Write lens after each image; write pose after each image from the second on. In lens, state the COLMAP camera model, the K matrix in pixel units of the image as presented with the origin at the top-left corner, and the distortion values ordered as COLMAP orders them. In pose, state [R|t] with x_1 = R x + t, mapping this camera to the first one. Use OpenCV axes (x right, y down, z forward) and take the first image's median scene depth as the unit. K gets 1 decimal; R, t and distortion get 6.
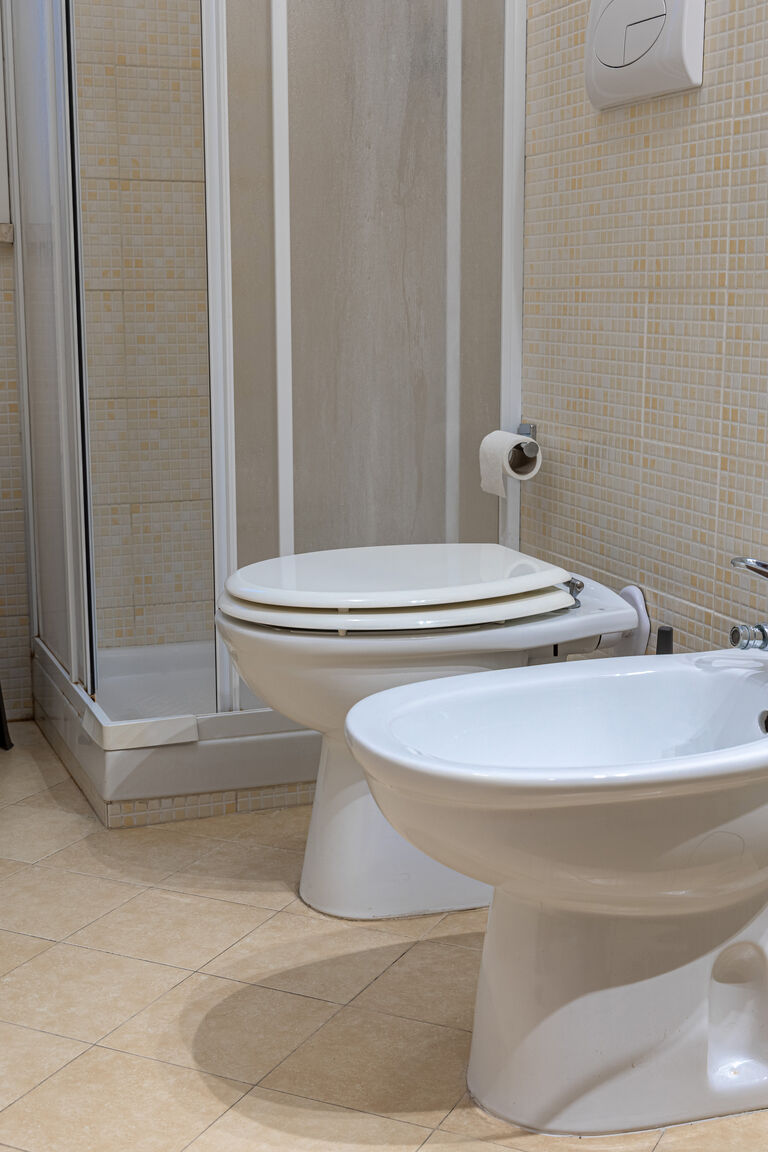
lens RADIAL K [[1541.8, 0, 387.2], [0, 1541.8, 579.8], [0, 0, 1]] dist [0.005376, 0.000000]
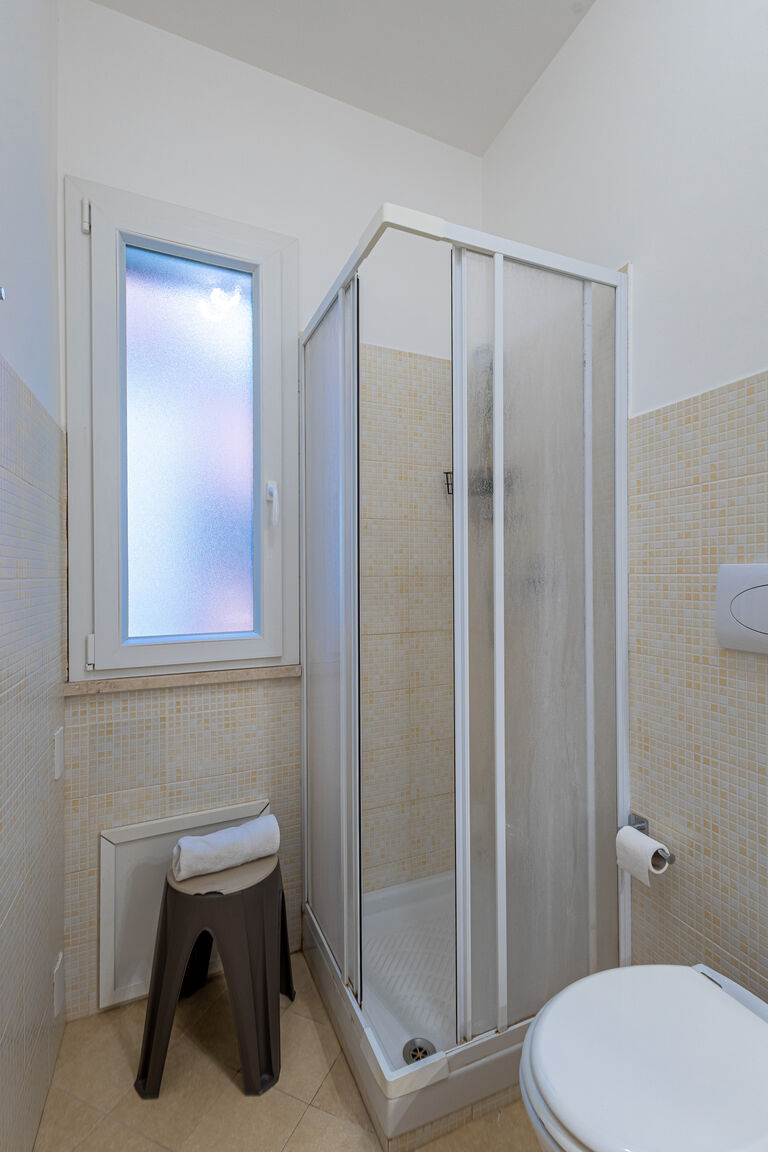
lens RADIAL K [[526.3, 0, 384.0], [0, 526.3, 584.4], [0, 0, 1]] dist [0.013267, -0.000803]
pose [[0.999427, -0.003067, 0.033709, -0.232856], [0.008925, 0.984525, -0.175017, -0.299523], [-0.032651, 0.175218, 0.983988, 0.523613]]
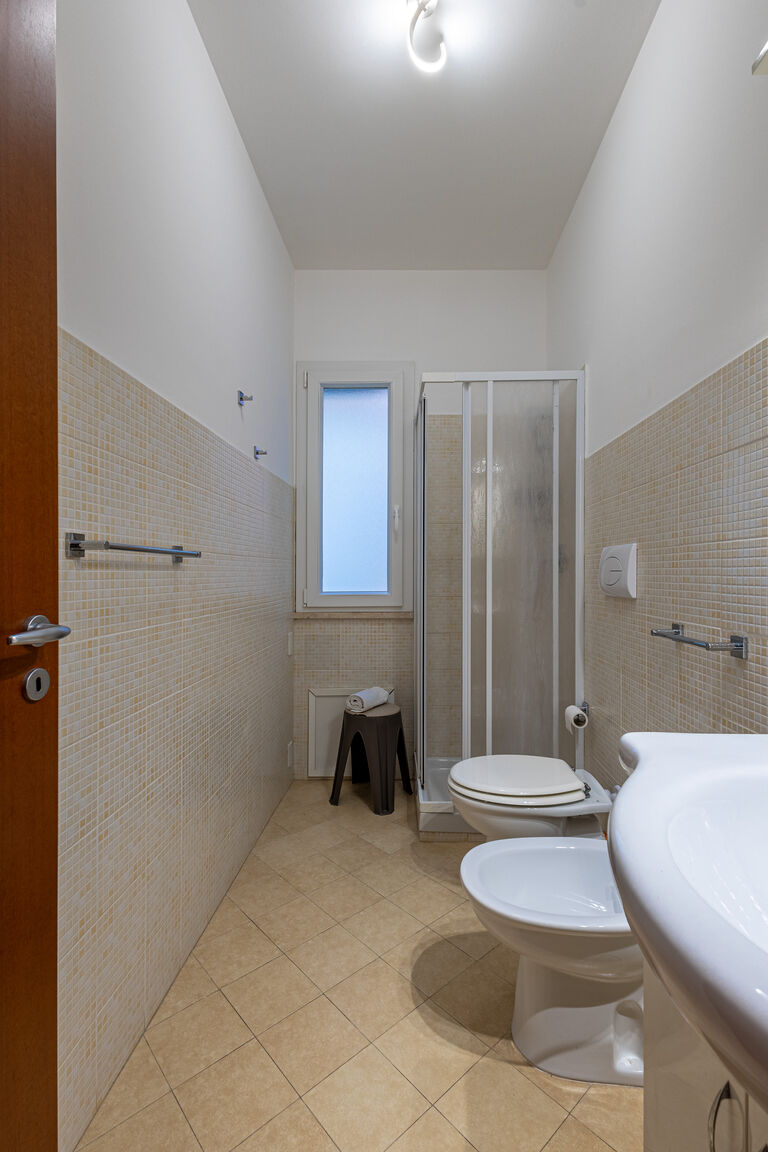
lens RADIAL K [[526.3, 0, 387.4], [0, 526.3, 579.2], [0, 0, 1]] dist [0.013267, -0.000803]
pose [[0.924868, 0.004627, -0.380261, 0.146452], [-0.071497, 0.984211, -0.161919, -0.170347], [0.373507, 0.176941, 0.910595, 0.028523]]
